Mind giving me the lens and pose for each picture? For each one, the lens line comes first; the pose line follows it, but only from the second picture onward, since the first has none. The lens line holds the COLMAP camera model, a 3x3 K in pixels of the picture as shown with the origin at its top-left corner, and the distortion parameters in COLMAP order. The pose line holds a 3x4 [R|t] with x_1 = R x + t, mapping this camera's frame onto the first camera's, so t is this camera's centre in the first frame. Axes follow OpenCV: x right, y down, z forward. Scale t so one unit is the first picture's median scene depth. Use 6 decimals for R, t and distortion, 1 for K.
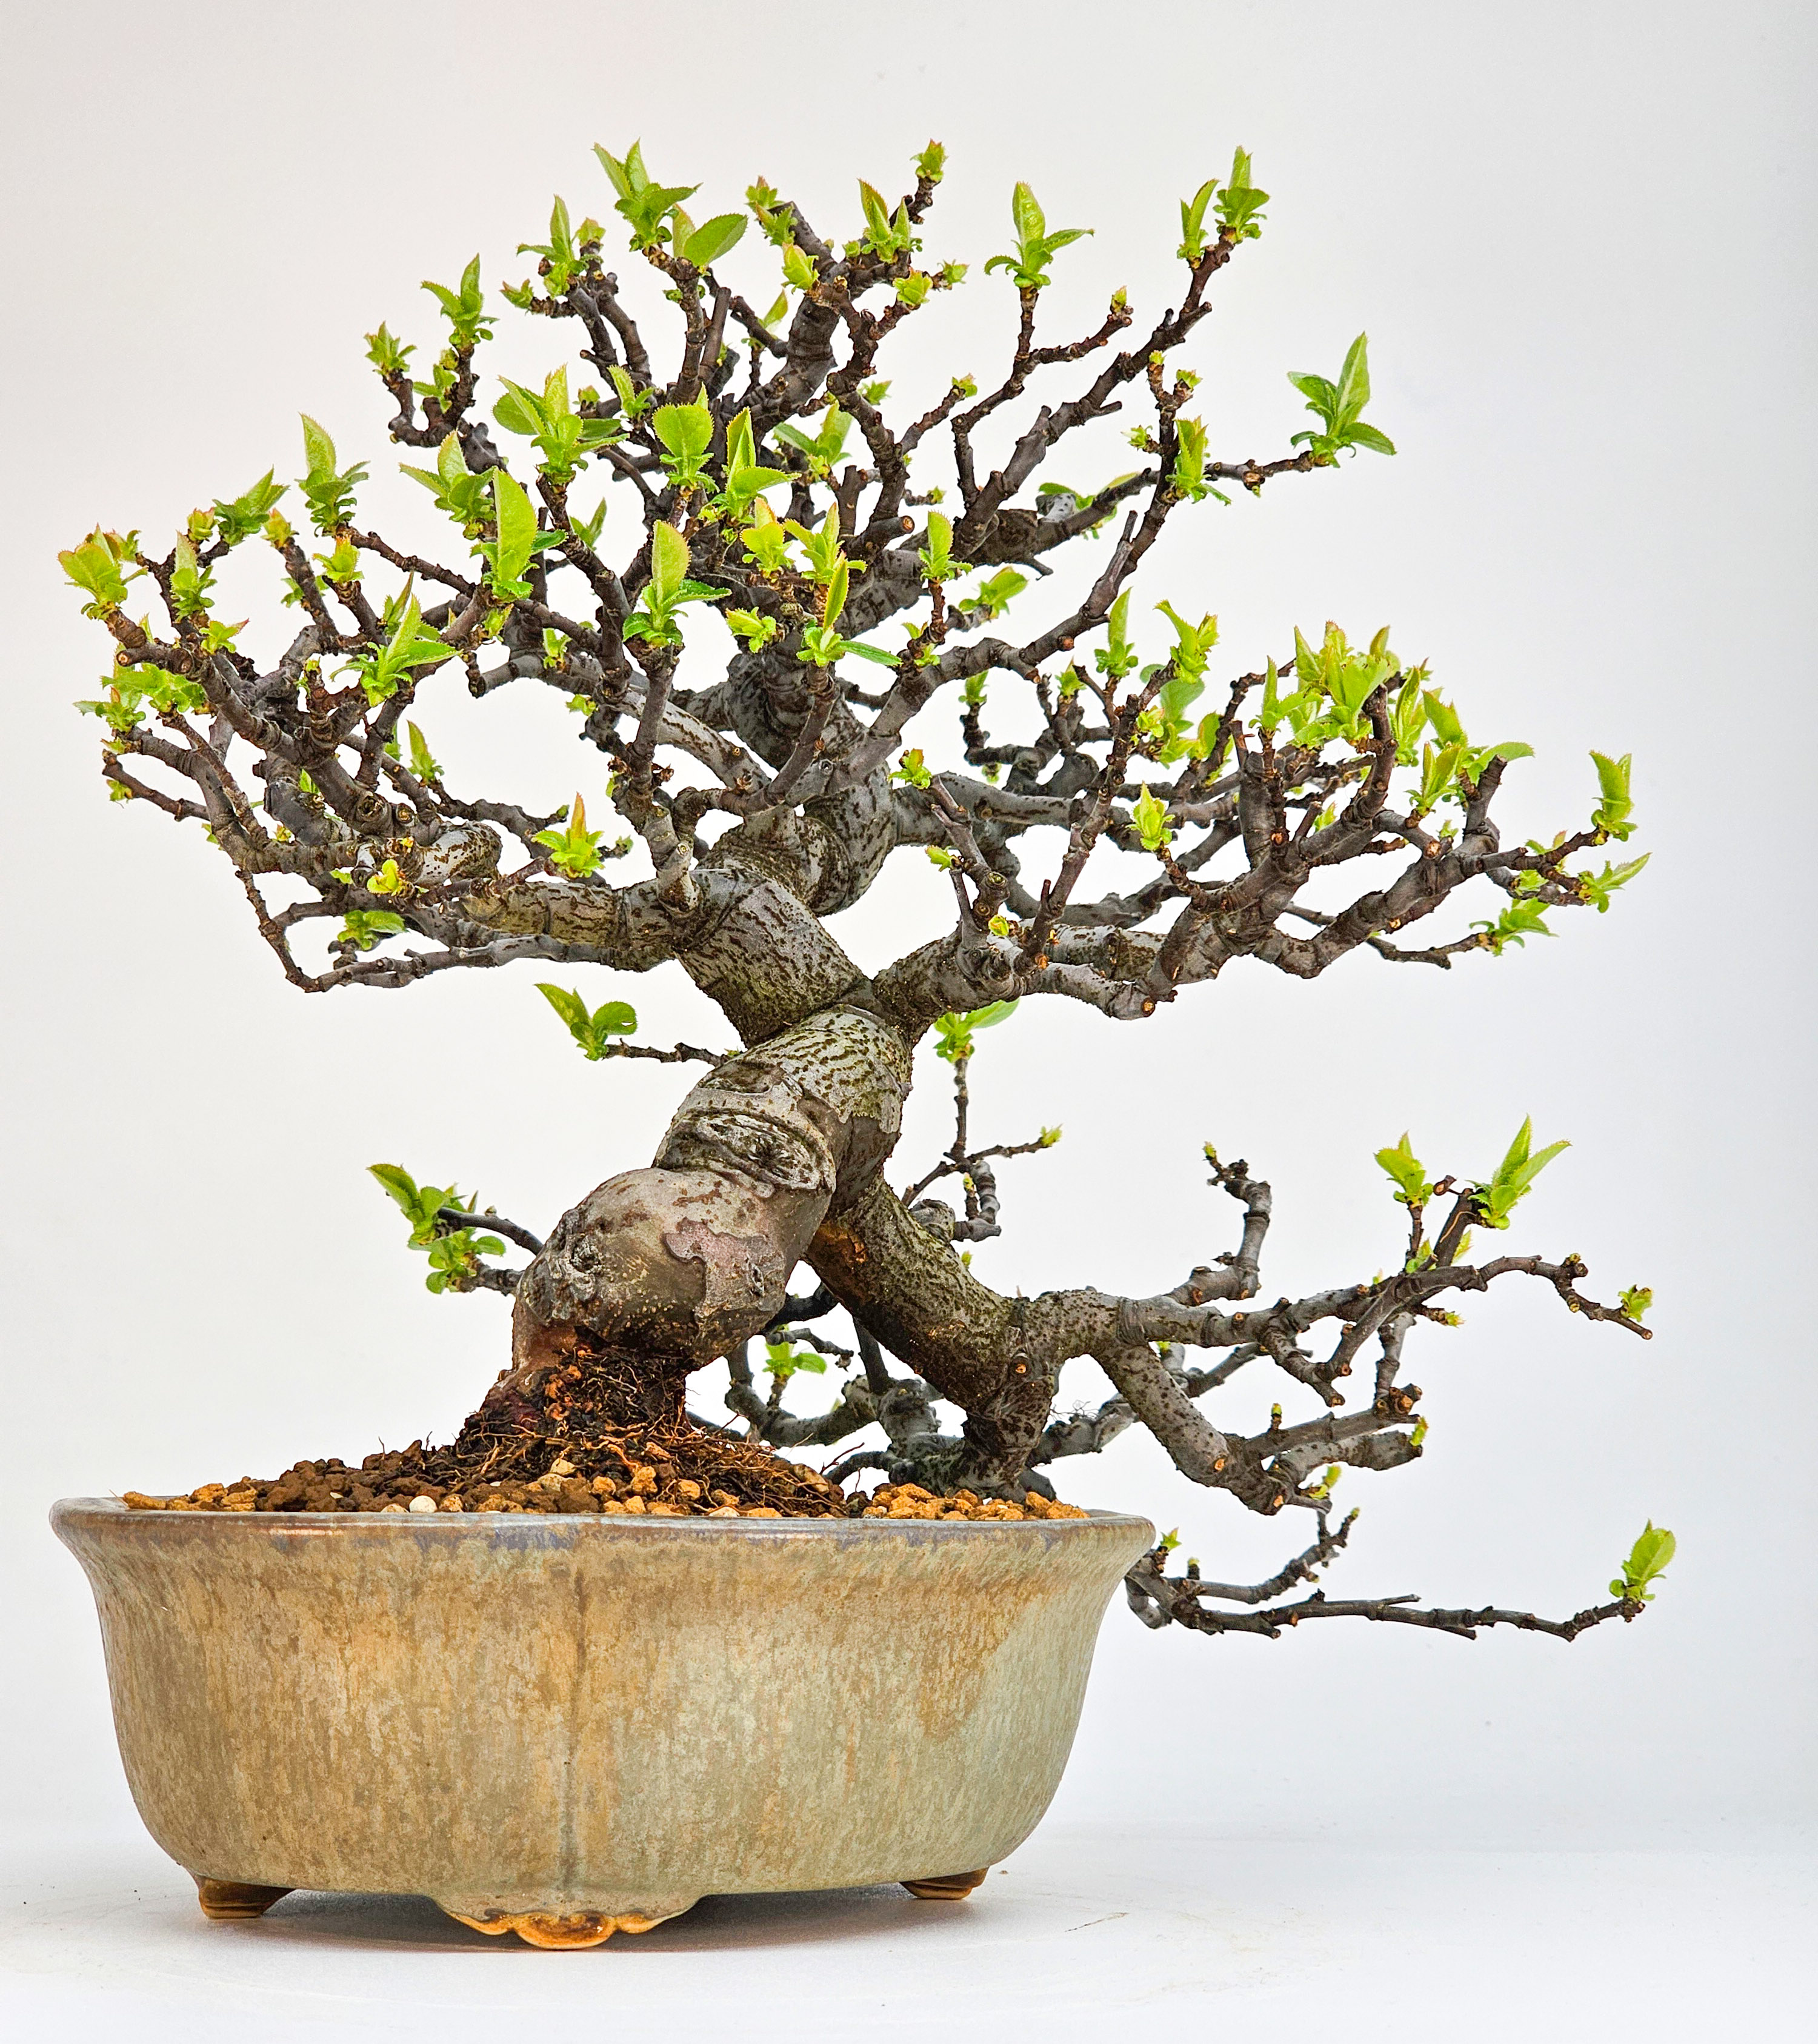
lens RADIAL K [[4714.6, 0, 910.7], [0, 4714.6, 1017.5], [0, 0, 1]] dist [-0.141156, 0.000000]
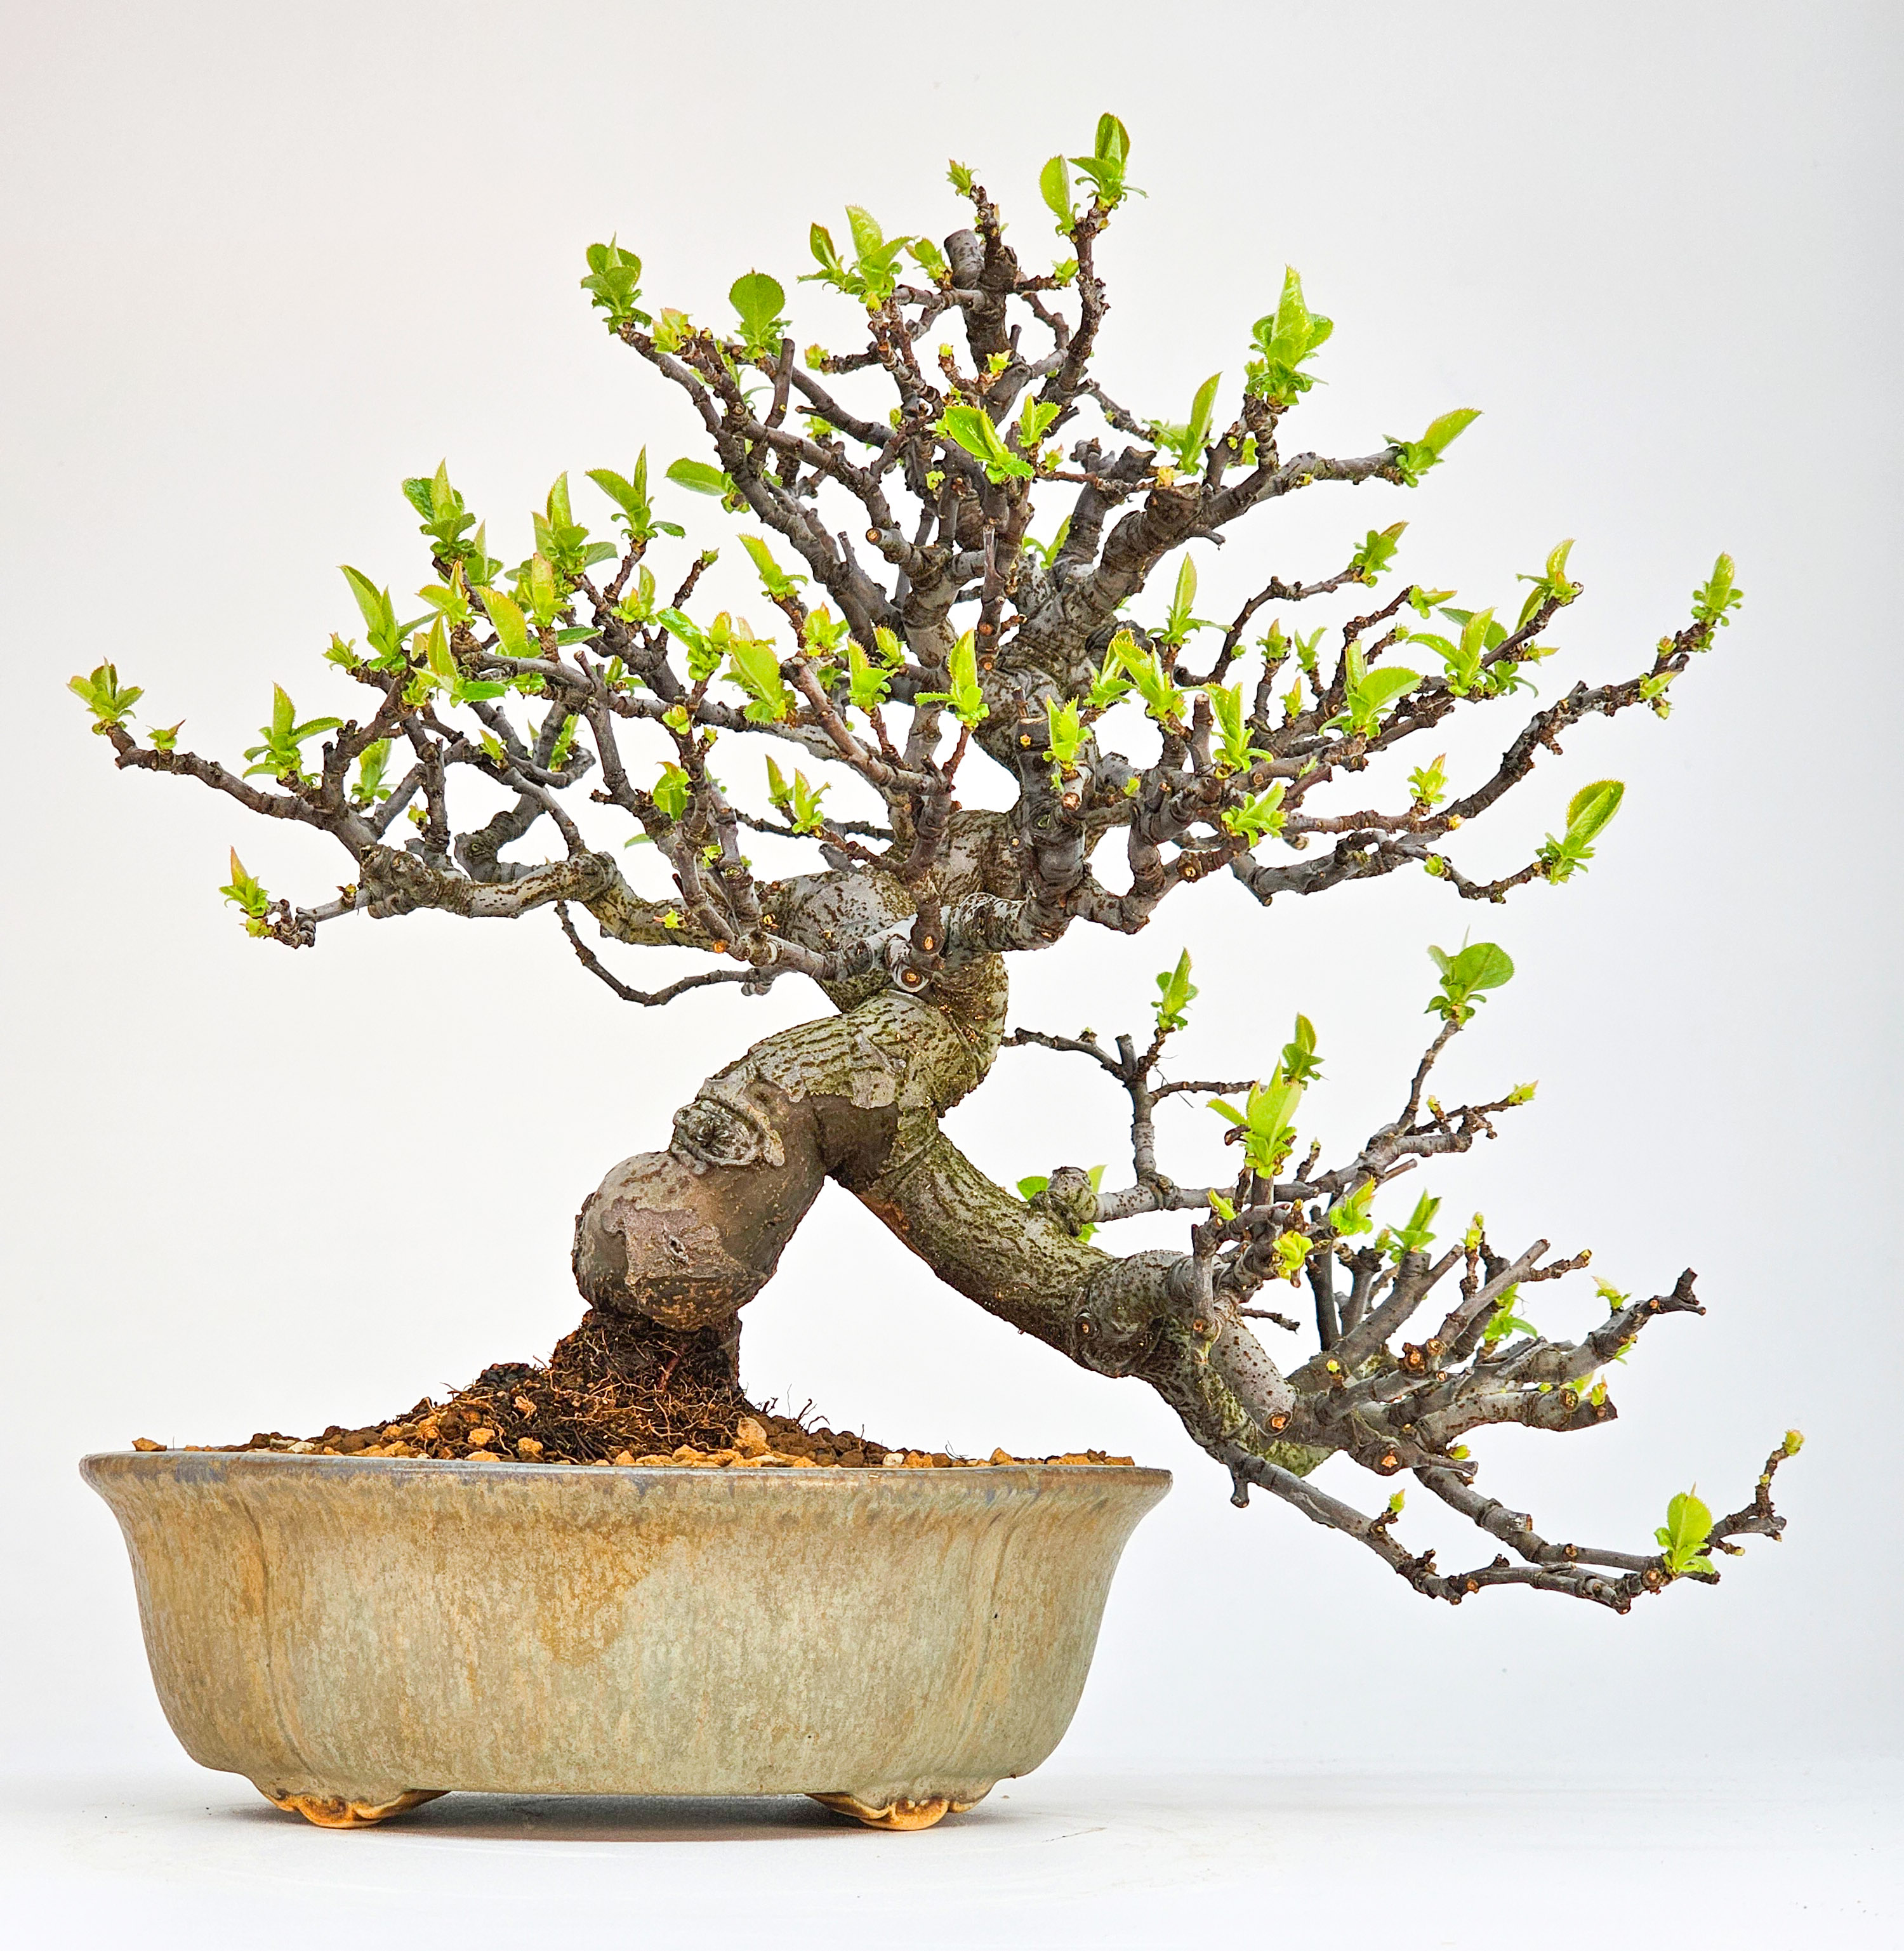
lens RADIAL K [[4806.6, 0, 950.8], [0, 4806.6, 984.5], [0, 0, 1]] dist [-0.138939, 0.000000]
pose [[0.655434, -0.066671, -0.752304, 0.922428], [0.062265, 0.997475, -0.034152, 0.038777], [0.752681, -0.024457, 0.657931, 0.333113]]
